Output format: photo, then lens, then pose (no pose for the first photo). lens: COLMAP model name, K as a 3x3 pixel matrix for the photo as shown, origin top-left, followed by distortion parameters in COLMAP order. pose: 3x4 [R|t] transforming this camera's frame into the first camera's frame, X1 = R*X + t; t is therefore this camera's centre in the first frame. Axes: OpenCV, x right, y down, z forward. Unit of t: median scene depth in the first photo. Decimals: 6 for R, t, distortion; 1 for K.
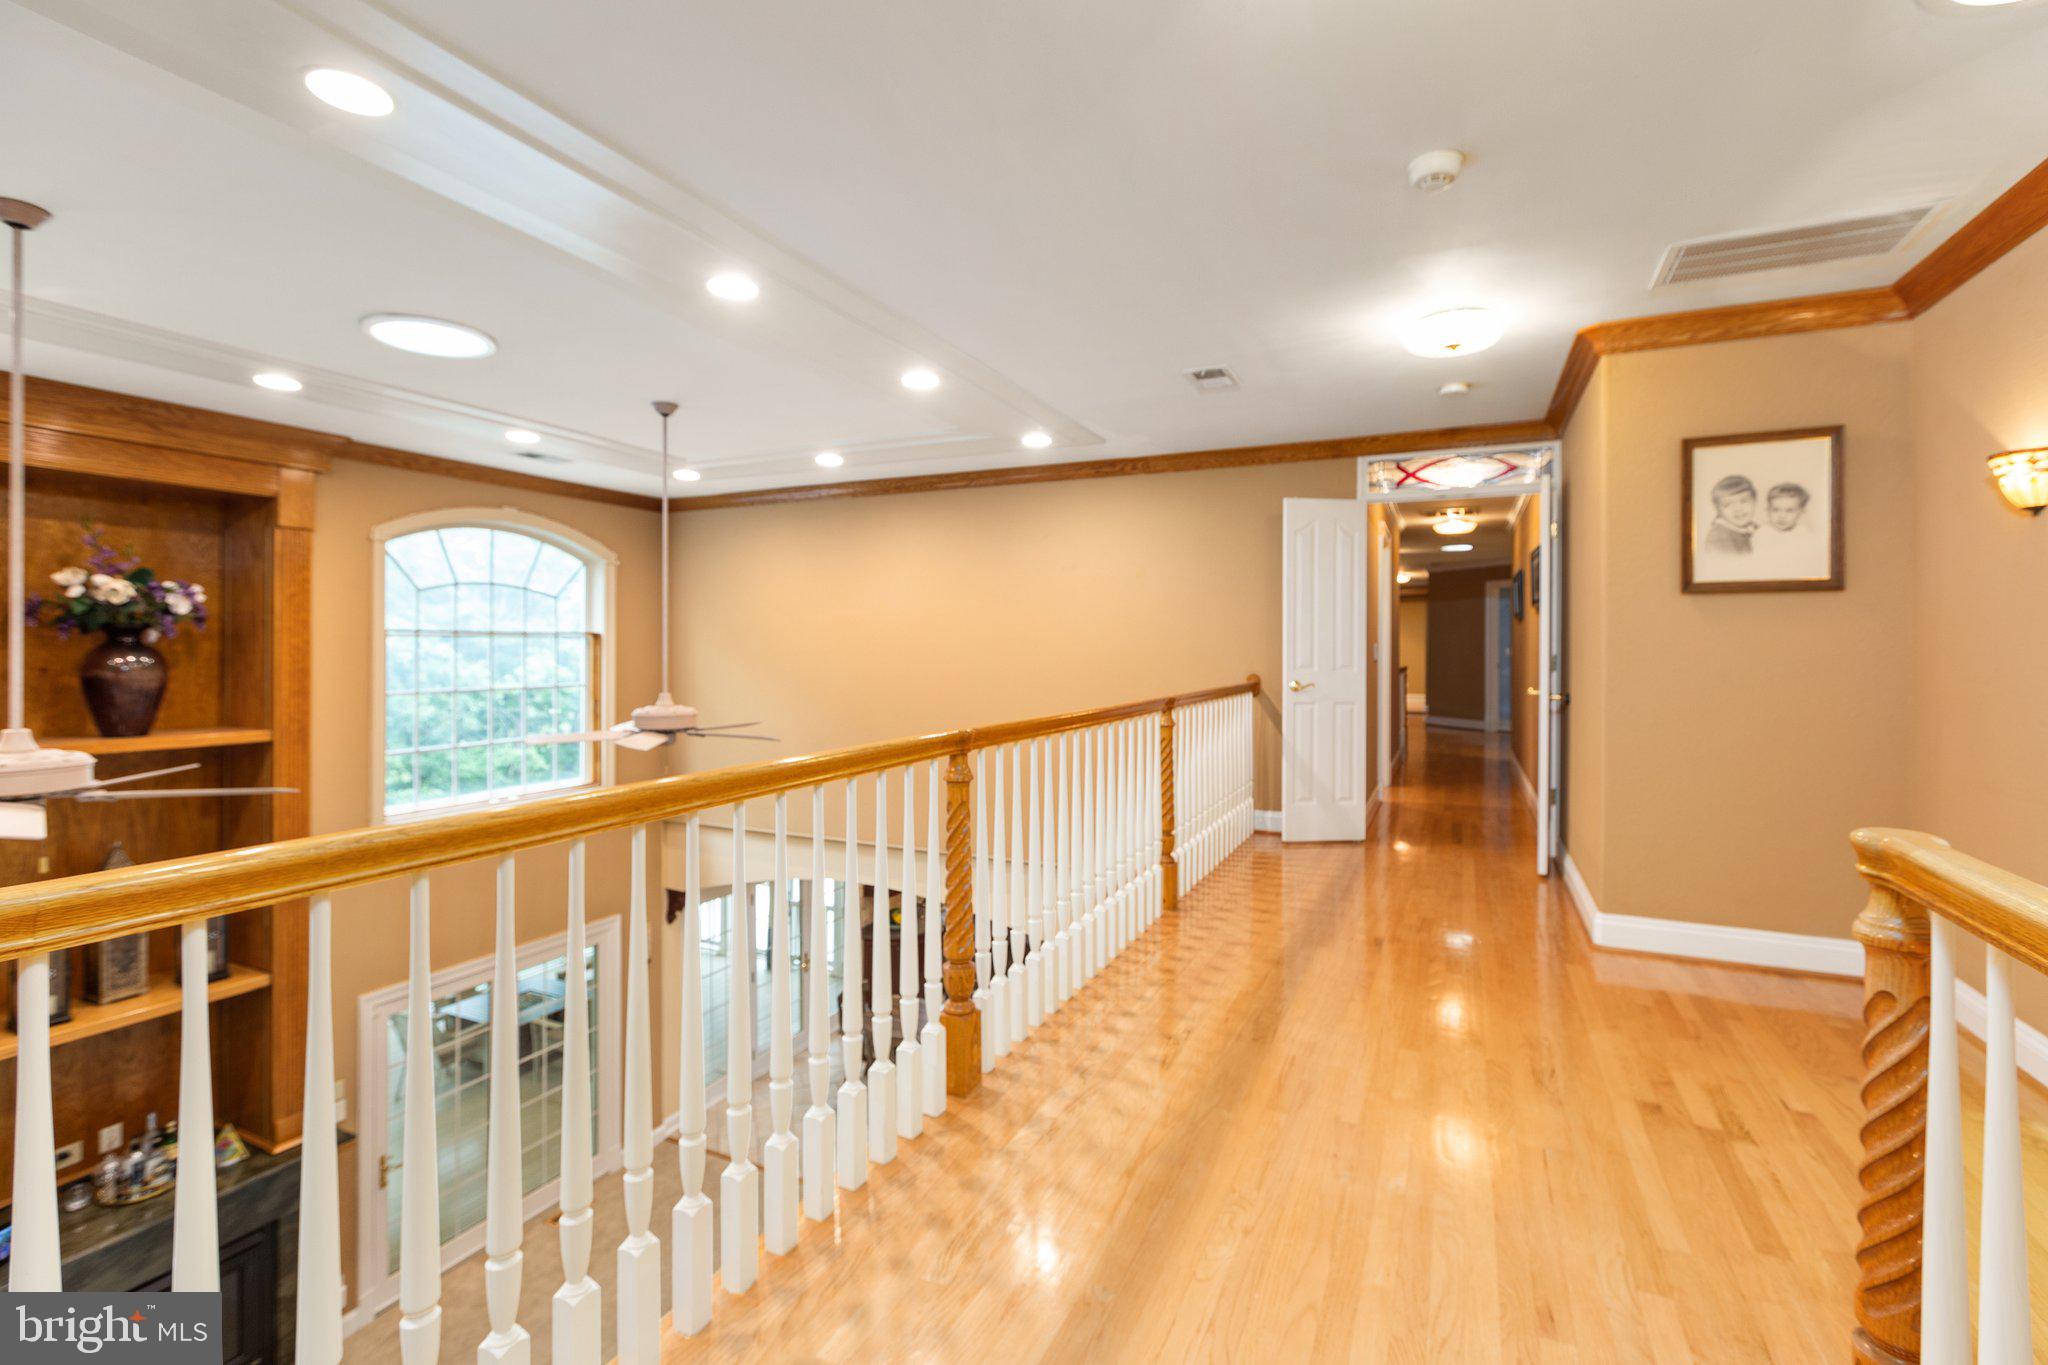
lens RADIAL K [[914.3, 0, 1028.3], [0, 914.3, 647.3], [0, 0, 1]] dist [-0.000538, -0.000295]
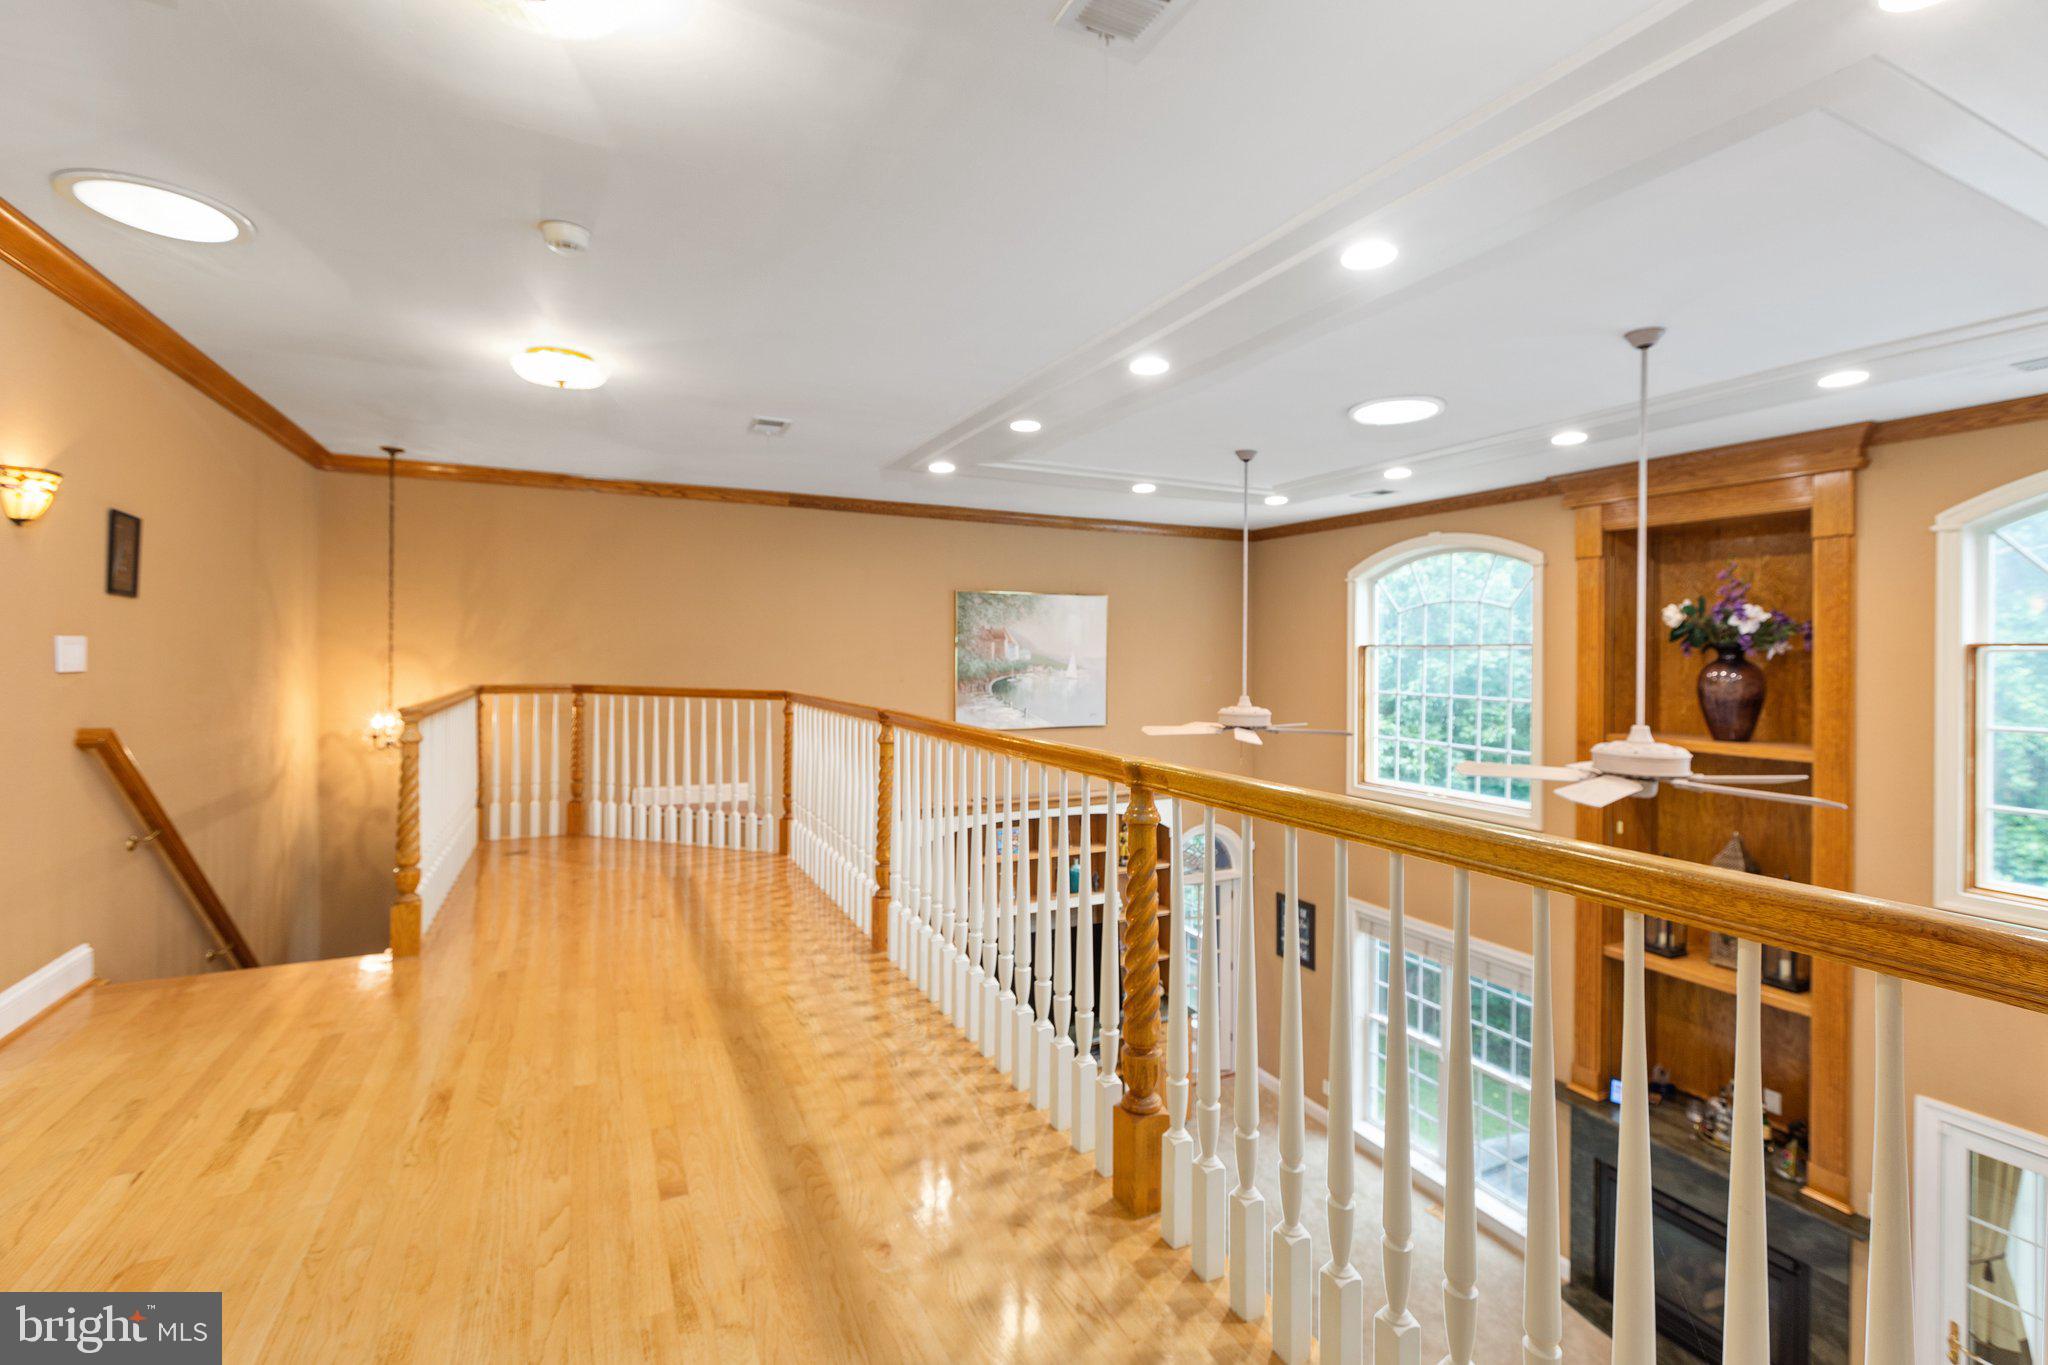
lens RADIAL K [[914.3, 0, 1028.3], [0, 914.3, 647.3], [0, 0, 1]] dist [-0.000538, -0.000295]
pose [[-0.629399, -0.013061, -0.776972, 0.570495], [-0.014690, 0.999880, -0.004908, -0.002573], [0.776943, 0.008325, -0.629516, 1.279416]]
